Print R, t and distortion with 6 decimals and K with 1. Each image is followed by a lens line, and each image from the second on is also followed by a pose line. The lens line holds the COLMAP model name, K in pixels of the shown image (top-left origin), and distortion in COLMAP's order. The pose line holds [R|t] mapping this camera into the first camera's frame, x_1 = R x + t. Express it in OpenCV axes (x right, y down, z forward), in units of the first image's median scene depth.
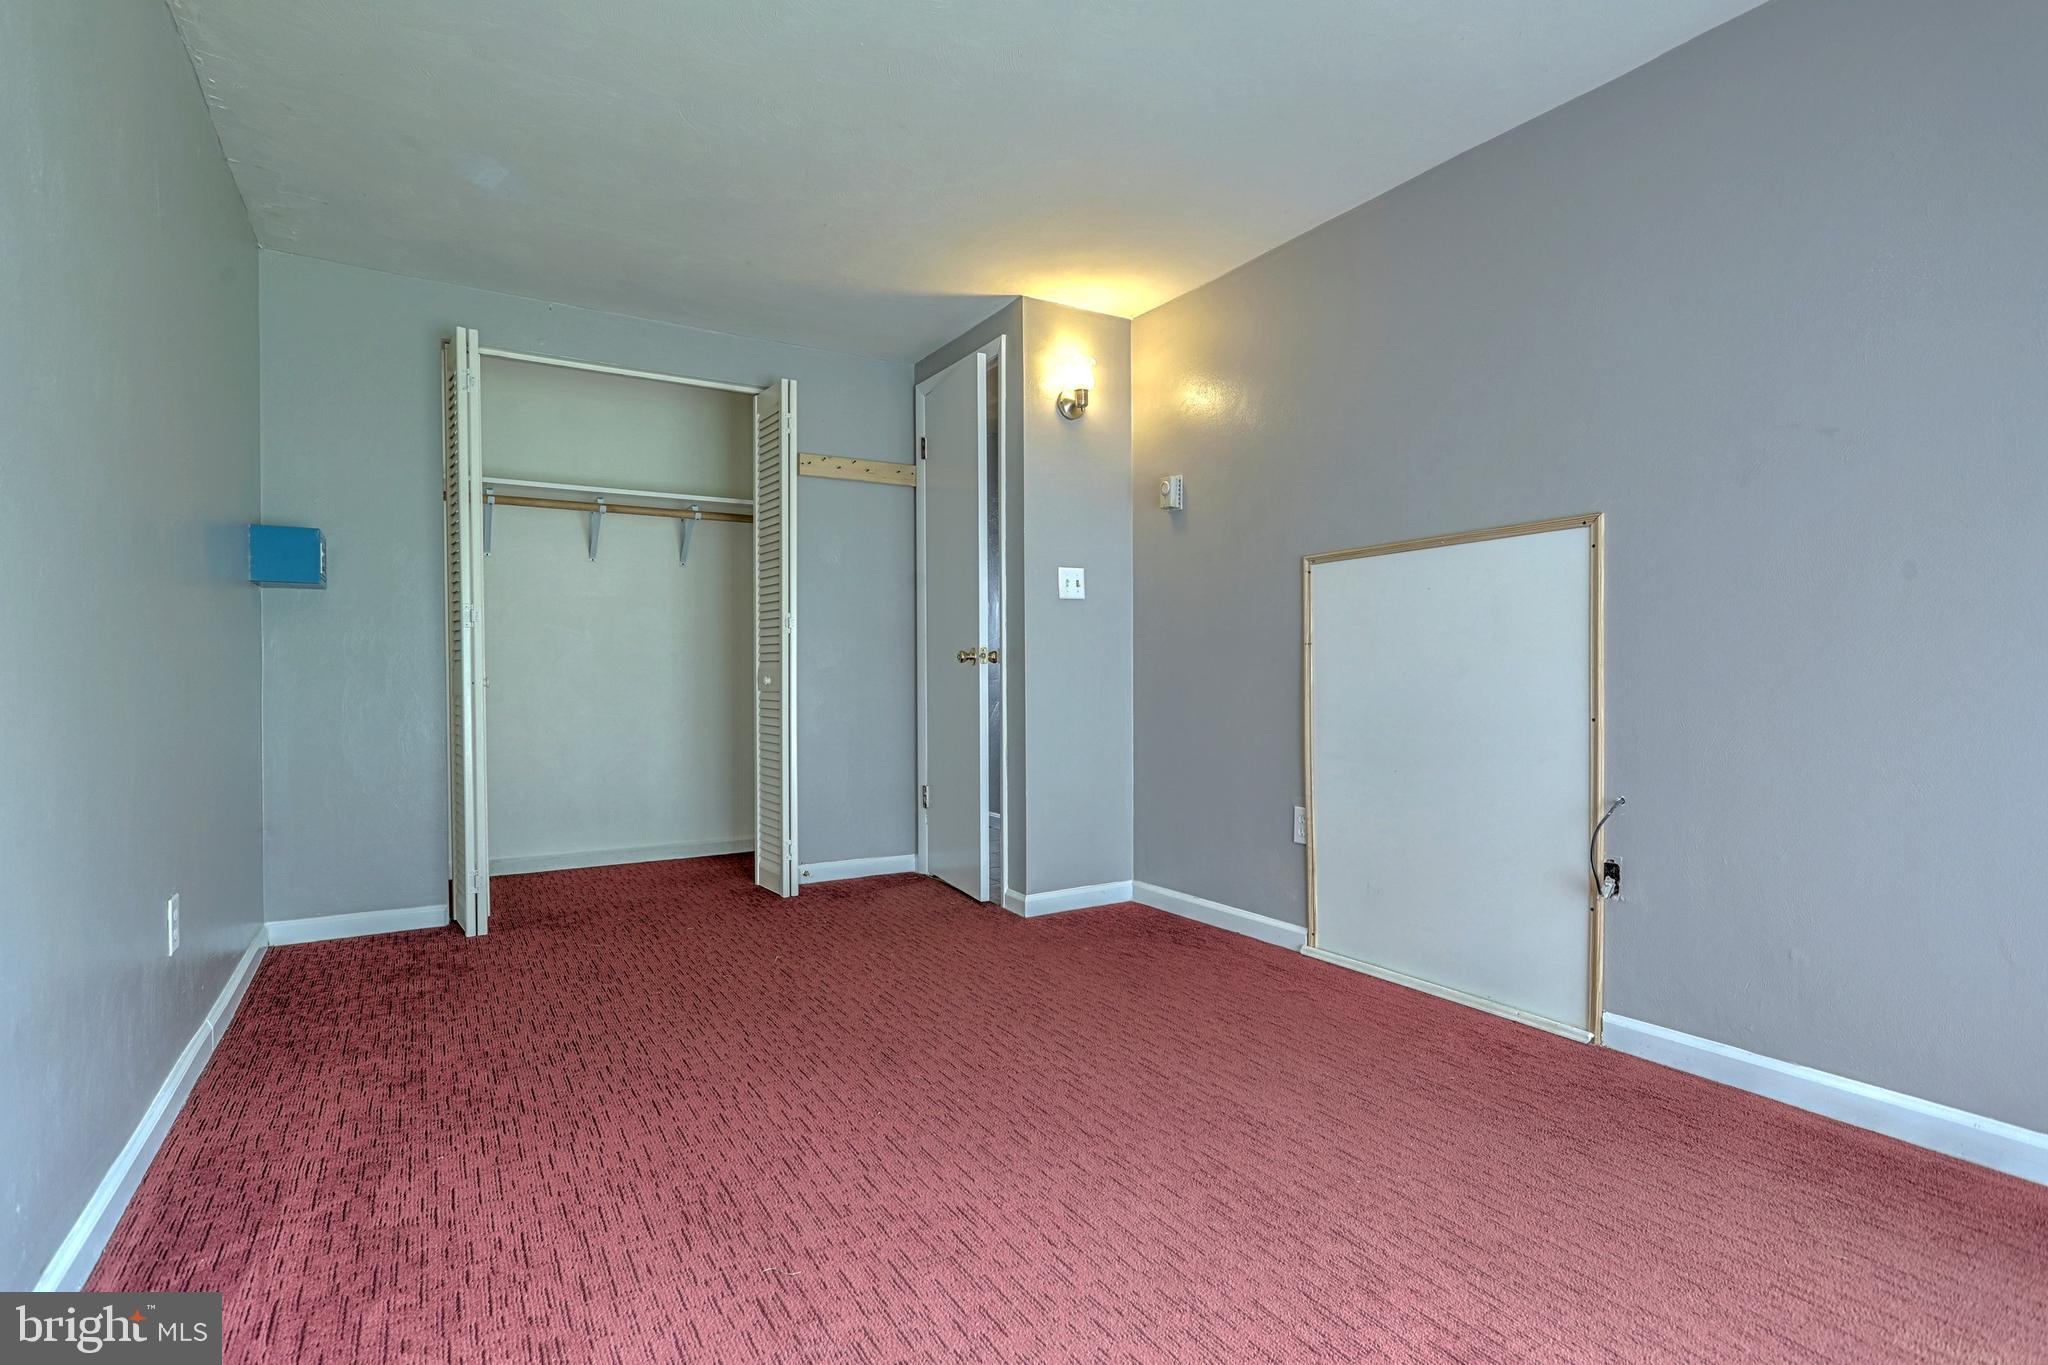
lens RADIAL K [[971.5, 0, 1017.3], [0, 971.5, 682.1], [0, 0, 1]] dist [0.002262, 0.000785]
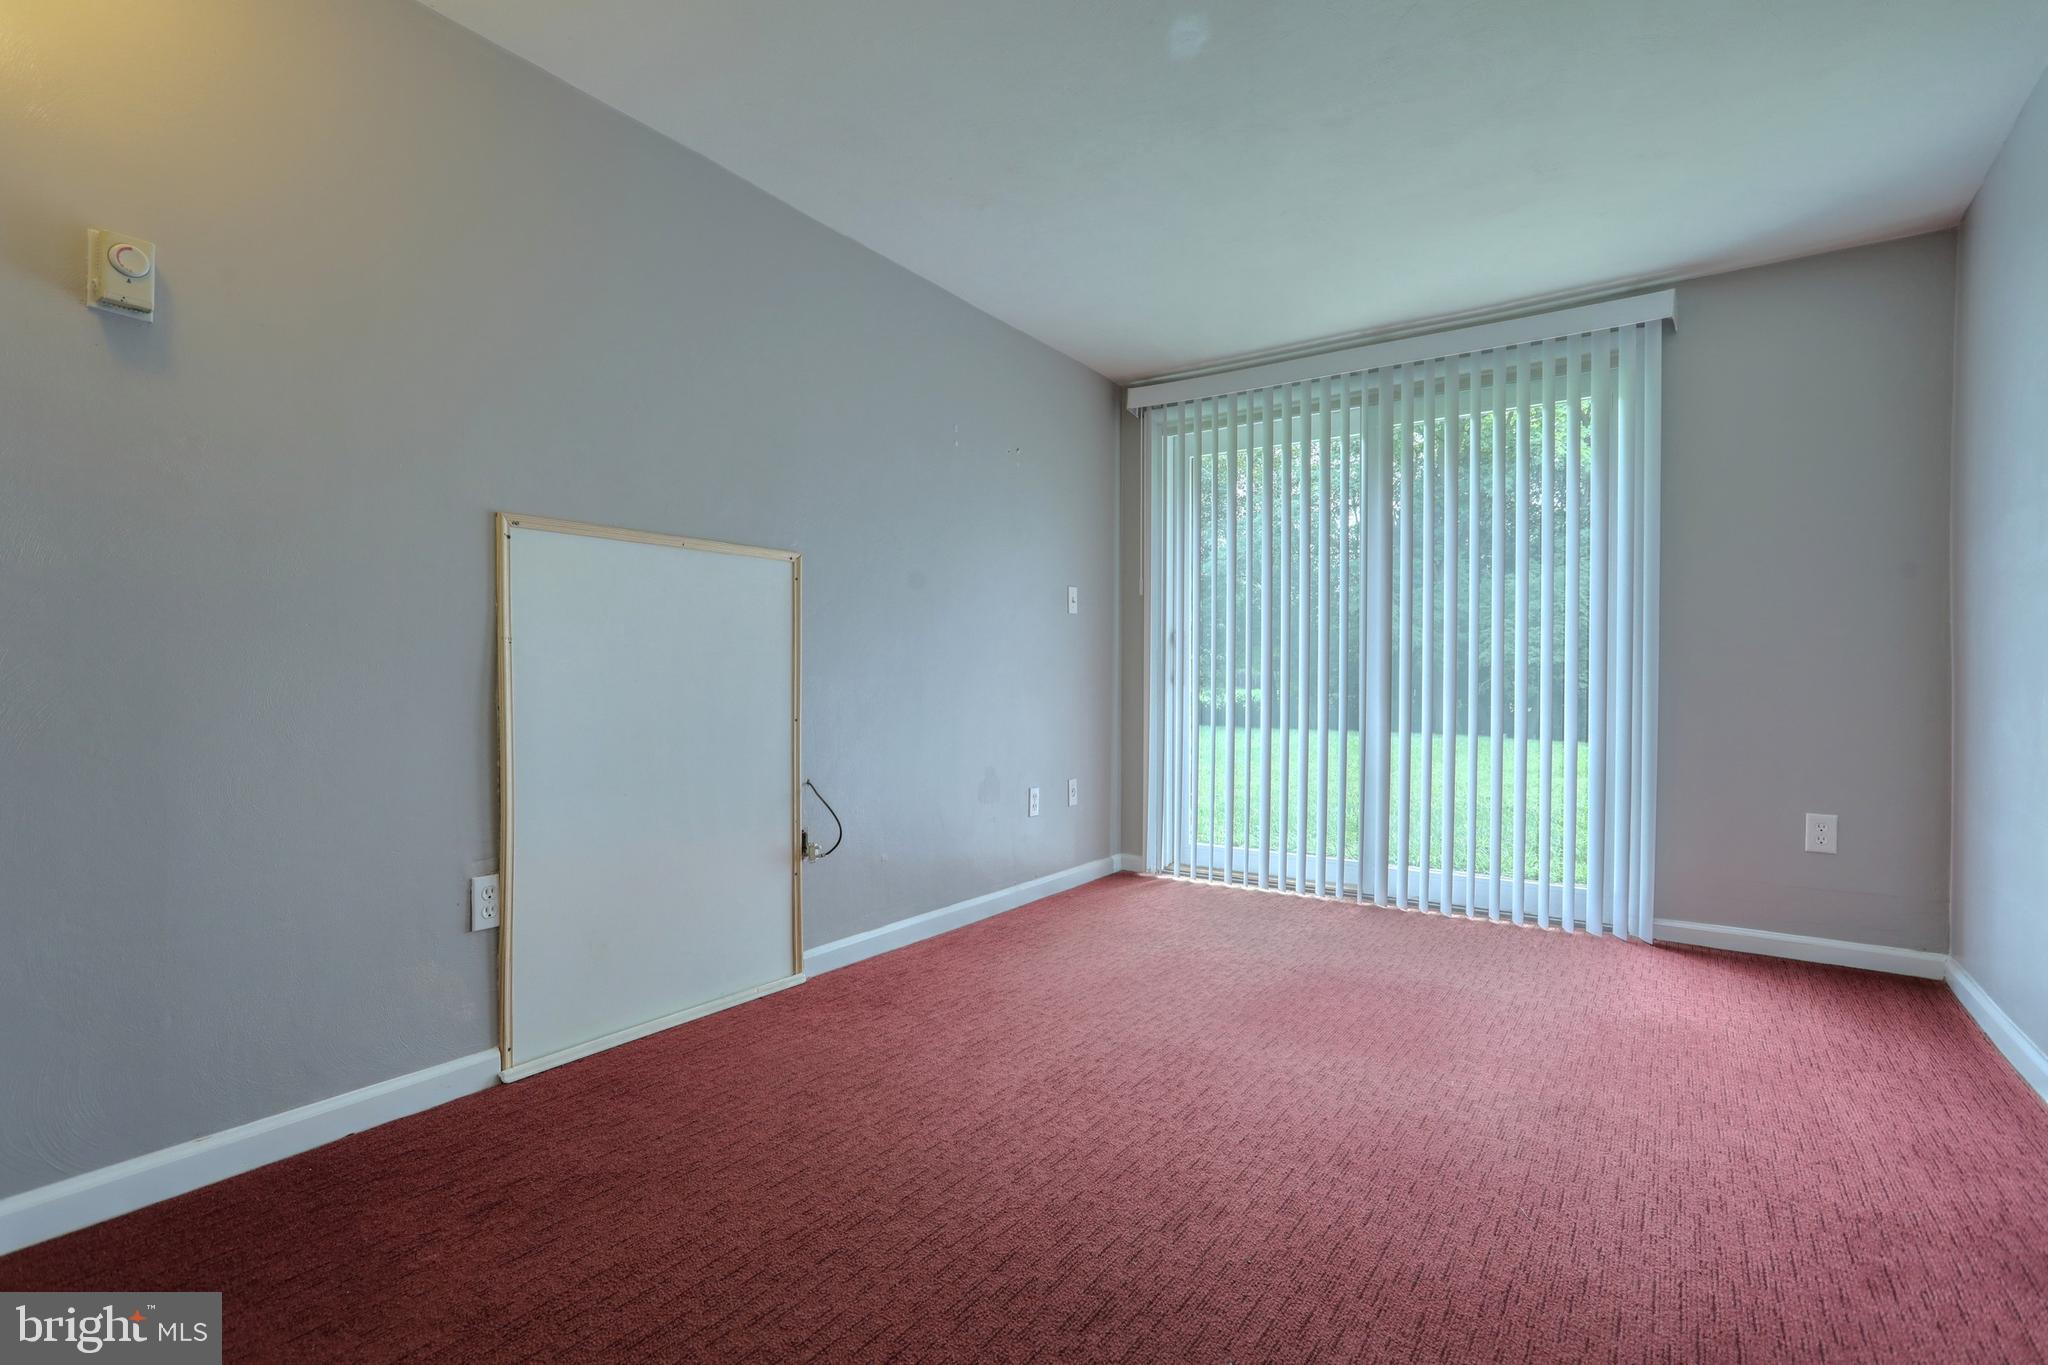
lens RADIAL K [[971.5, 0, 1016.6], [0, 971.5, 685.2], [0, 0, 1]] dist [0.002262, 0.000785]
pose [[-0.411869, -0.004634, 0.911231, -0.647954], [0.002209, 0.999979, 0.006084, -0.012299], [-0.911240, 0.004519, -0.411850, 1.259138]]
